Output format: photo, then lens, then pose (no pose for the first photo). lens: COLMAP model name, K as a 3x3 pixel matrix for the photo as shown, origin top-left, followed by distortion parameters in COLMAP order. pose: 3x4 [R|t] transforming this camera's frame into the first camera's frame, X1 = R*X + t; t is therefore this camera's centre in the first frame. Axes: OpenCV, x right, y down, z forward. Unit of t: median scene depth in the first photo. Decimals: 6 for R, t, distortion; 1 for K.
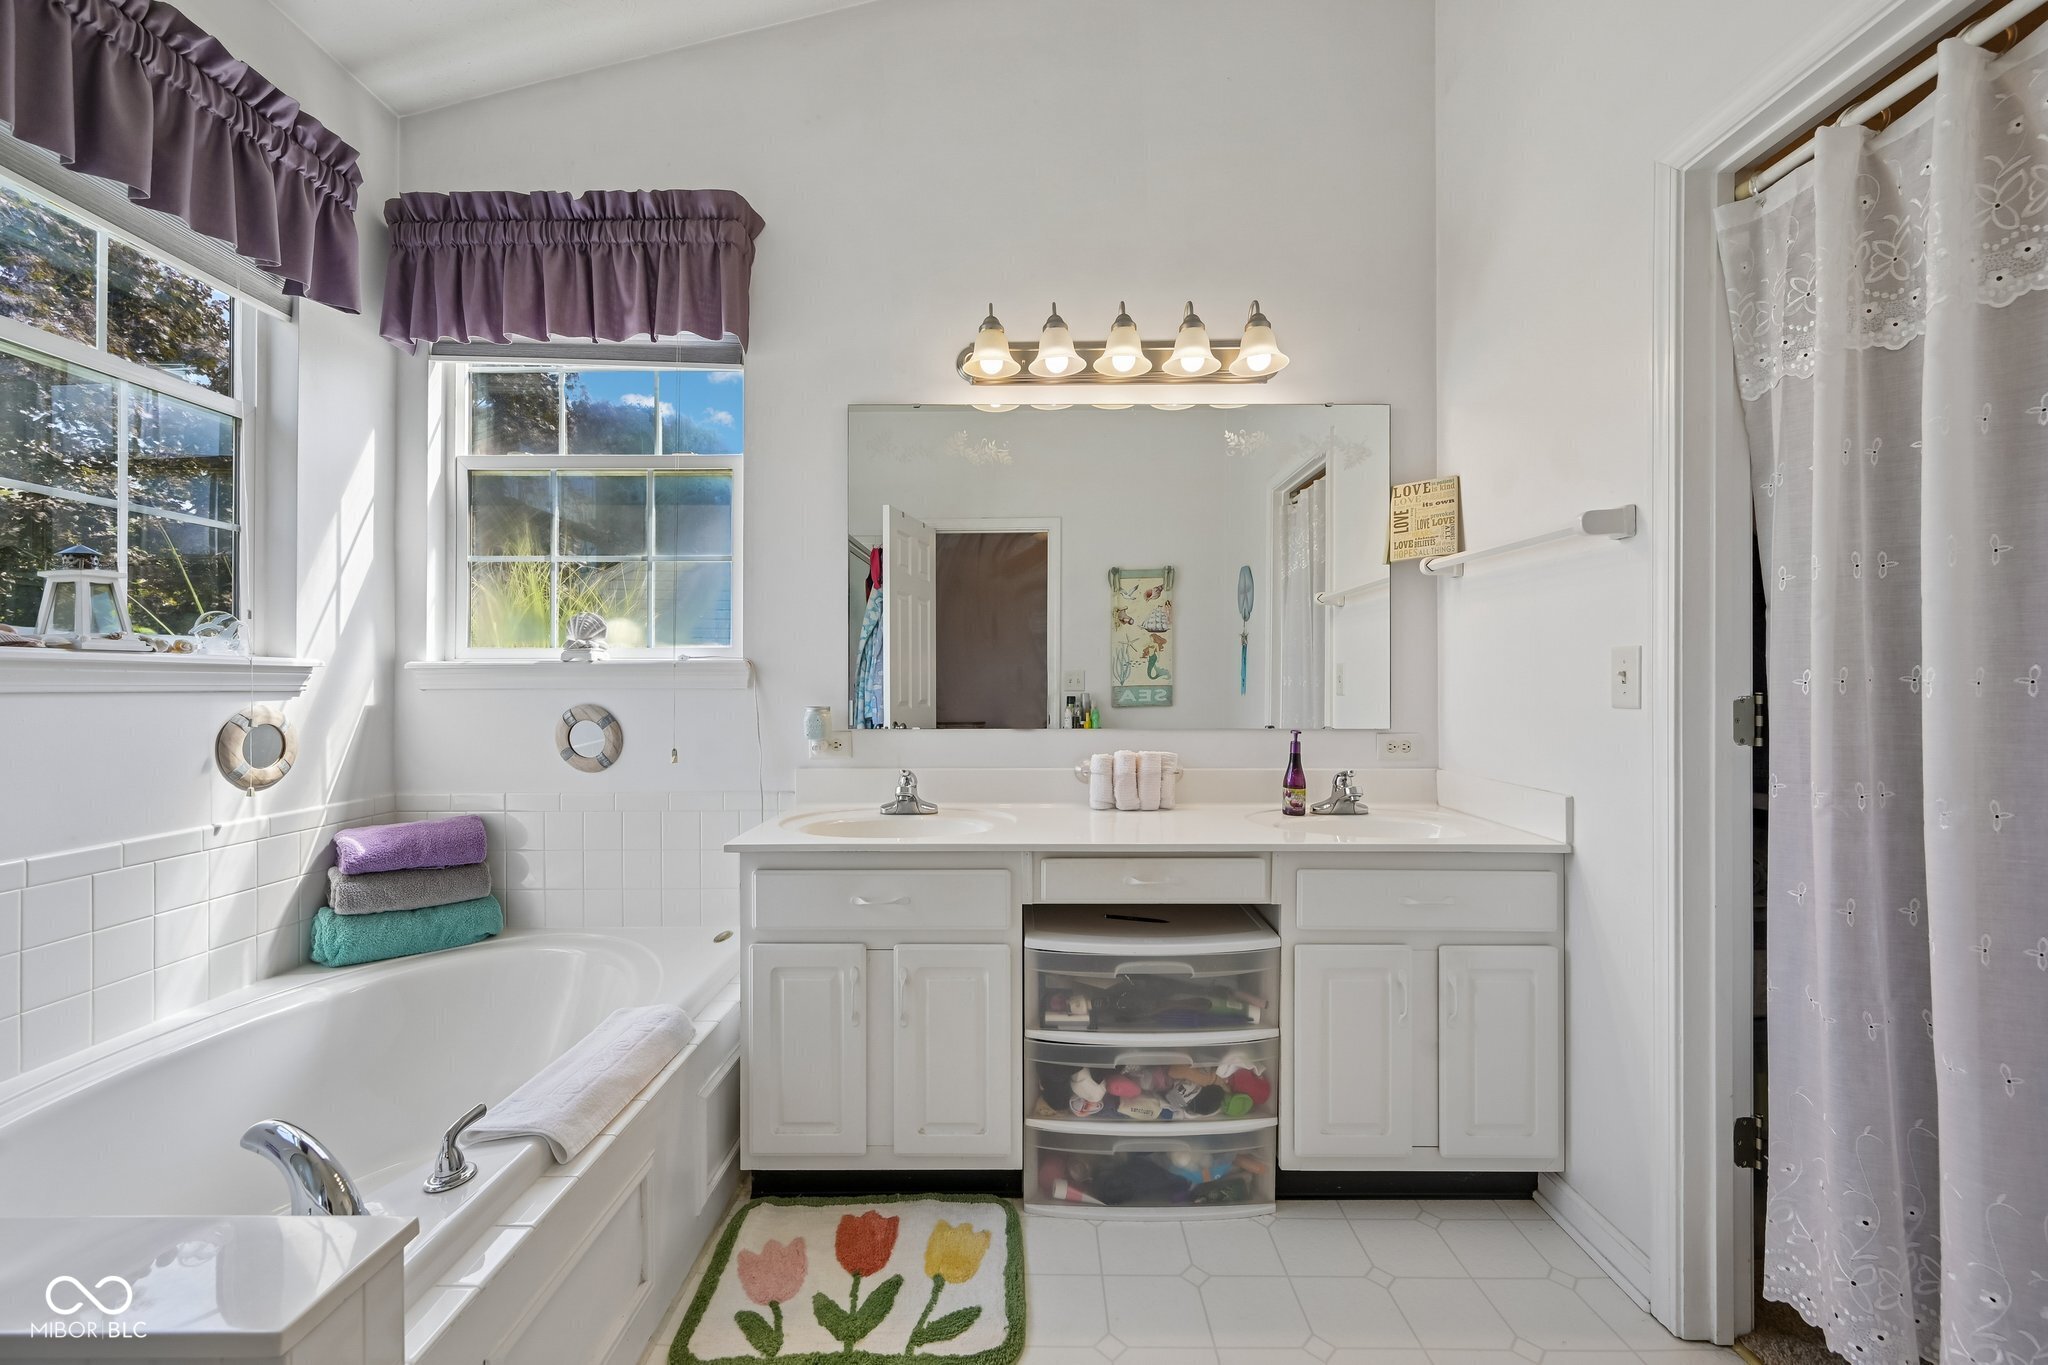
lens RADIAL K [[812.1, 0, 1040.8], [0, 812.1, 679.9], [0, 0, 1]] dist [0.000235, -0.000773]
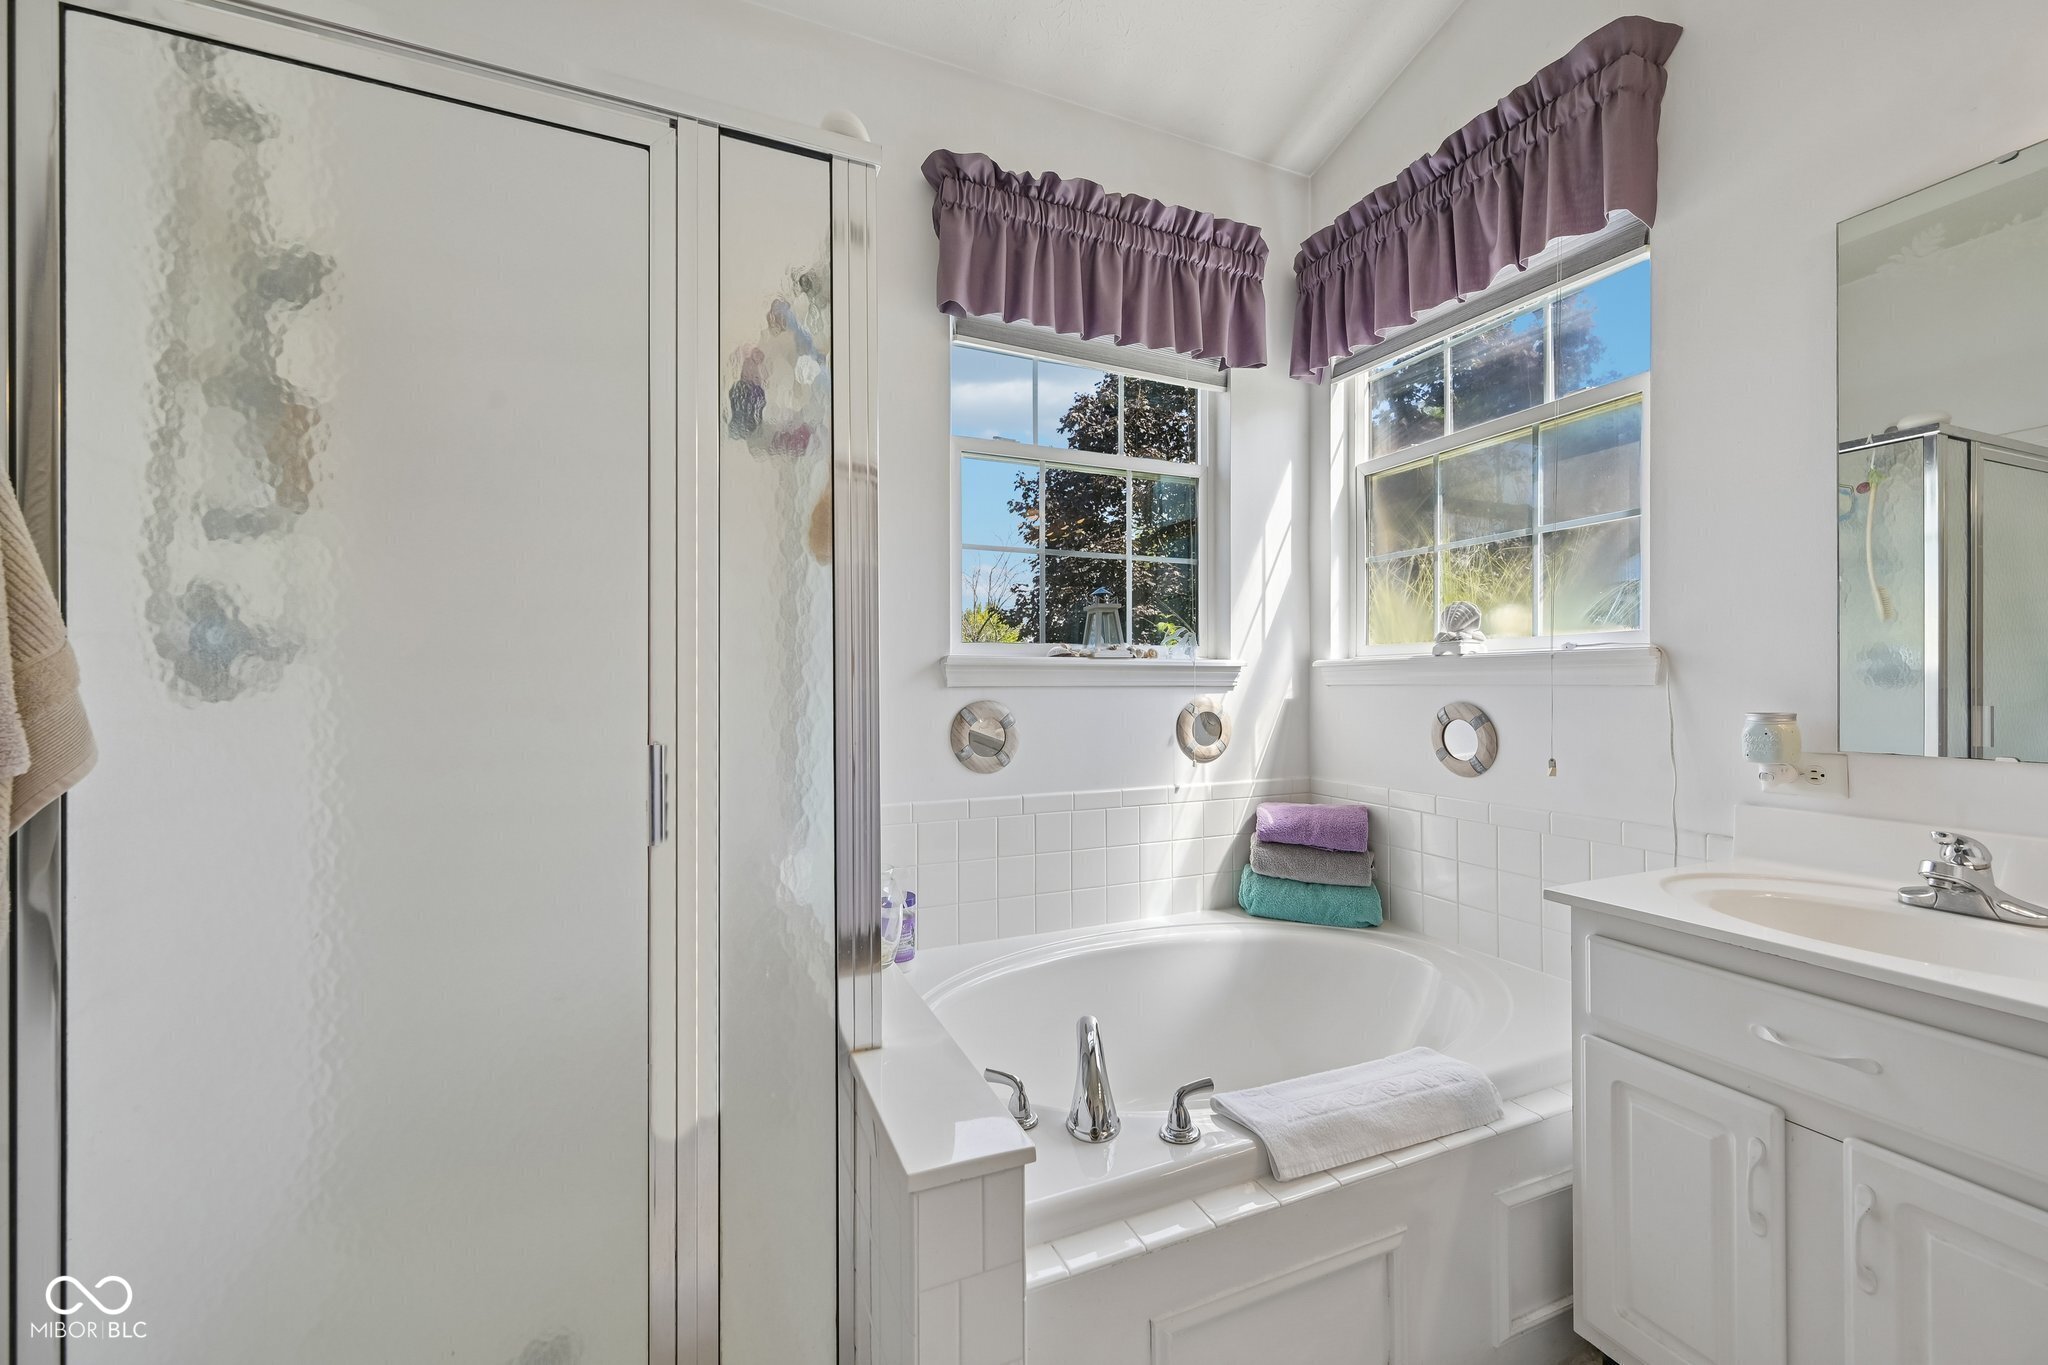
lens RADIAL K [[812.1, 0, 1014.4], [0, 812.1, 681.9], [0, 0, 1]] dist [0.000235, -0.000773]
pose [[0.377591, -0.001070, -0.925972, 0.114803], [0.007337, 0.999971, 0.001836, 0.002724], [0.925943, -0.007487, 0.377588, 0.225397]]
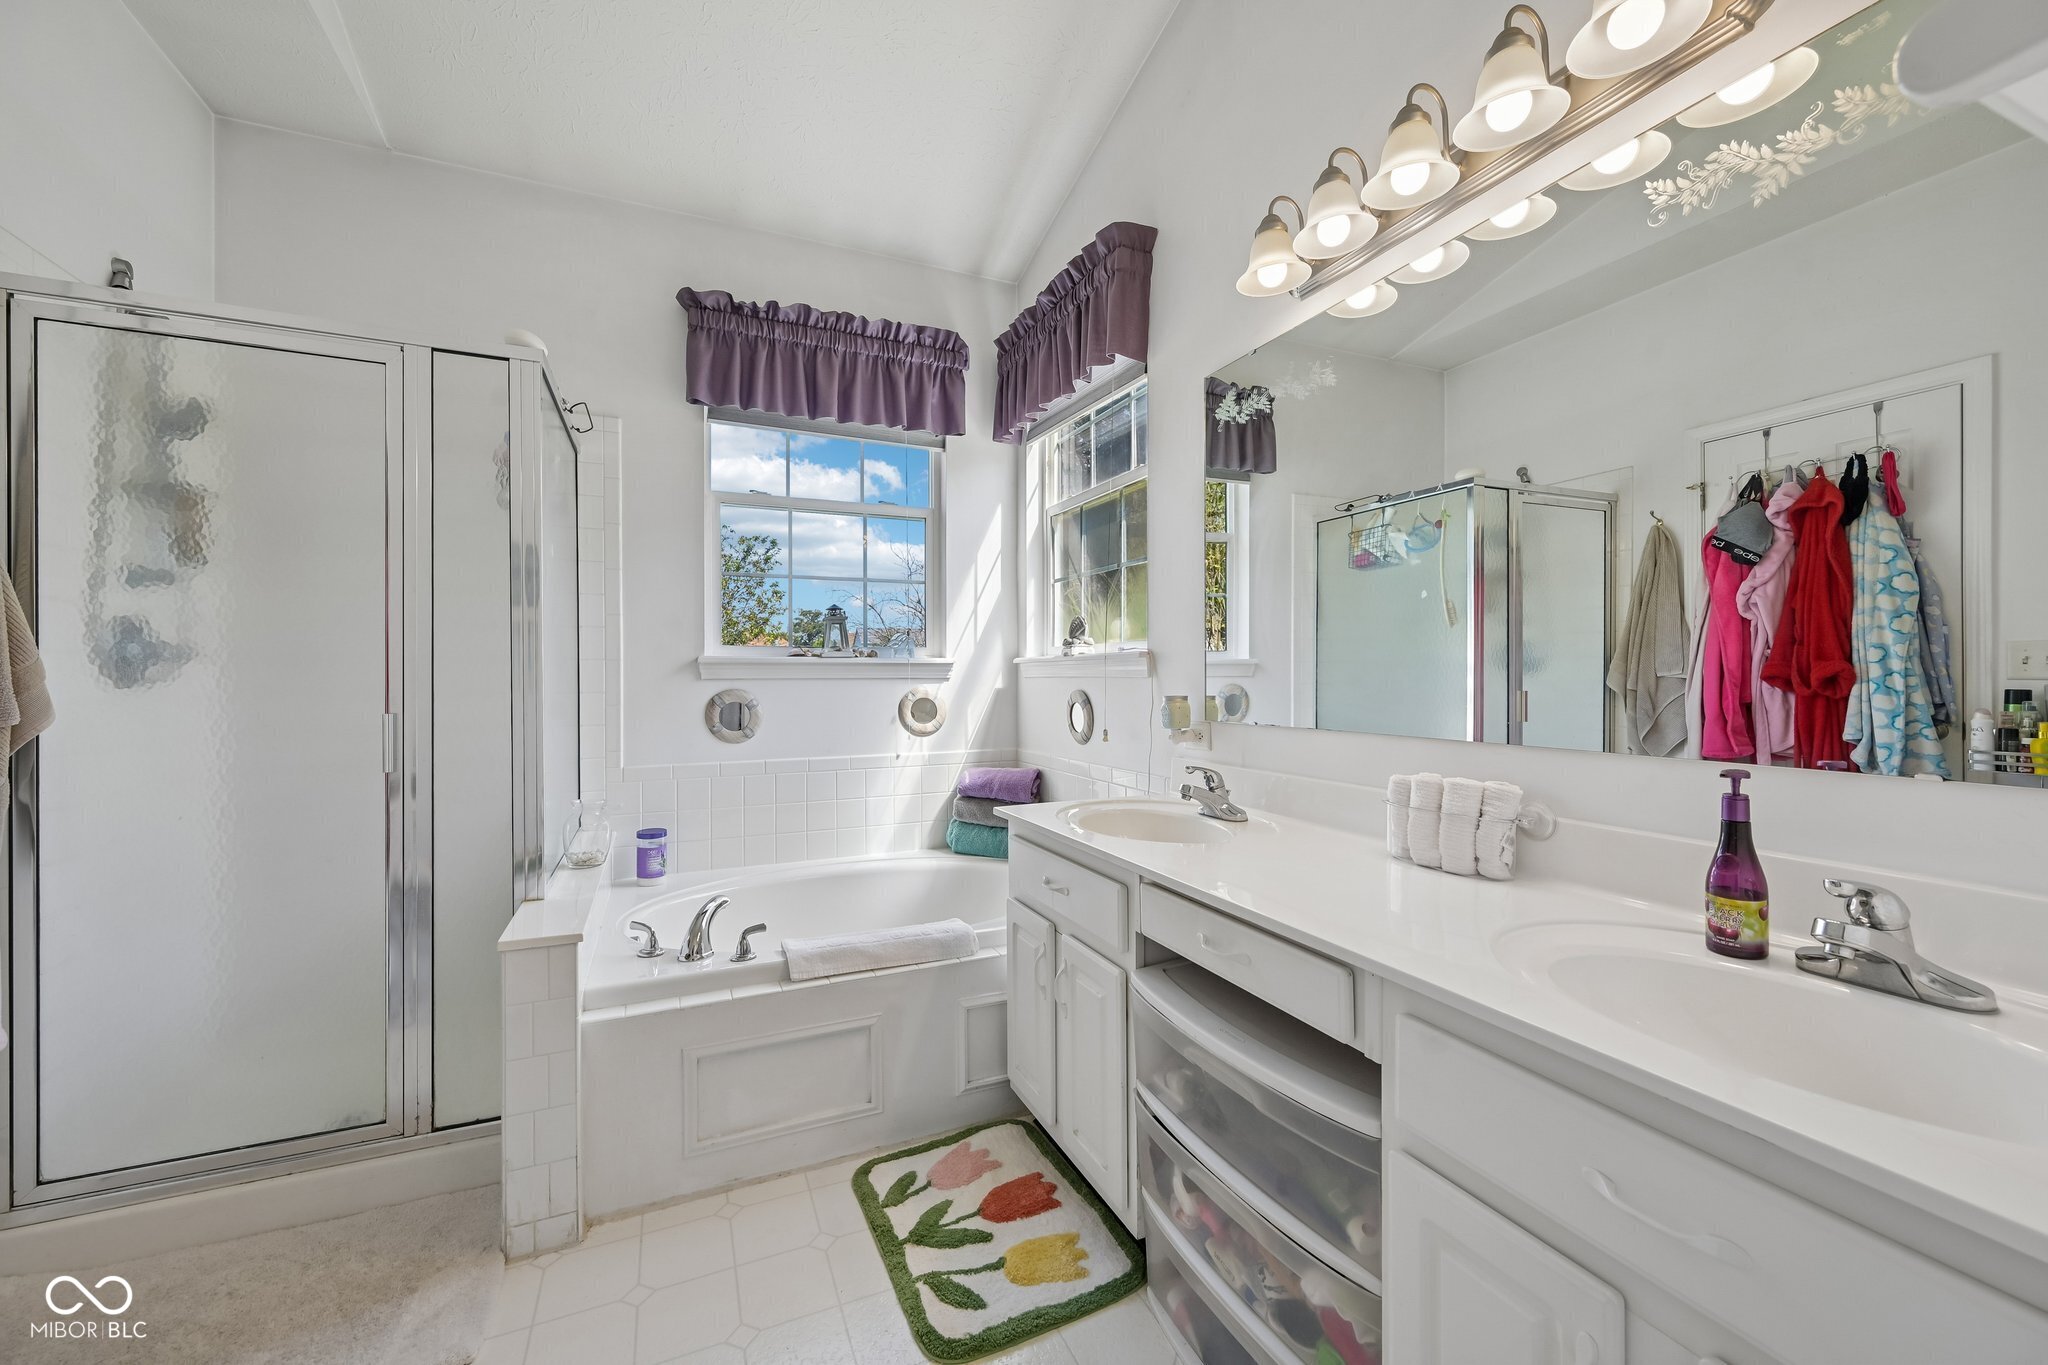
lens RADIAL K [[812.1, 0, 1013.0], [0, 812.1, 673.8], [0, 0, 1]] dist [0.000235, -0.000773]
pose [[0.390926, -0.001830, -0.920420, 0.644737], [0.009320, 0.999955, 0.001970, 0.003154], [0.920375, -0.009348, 0.390925, 0.497157]]
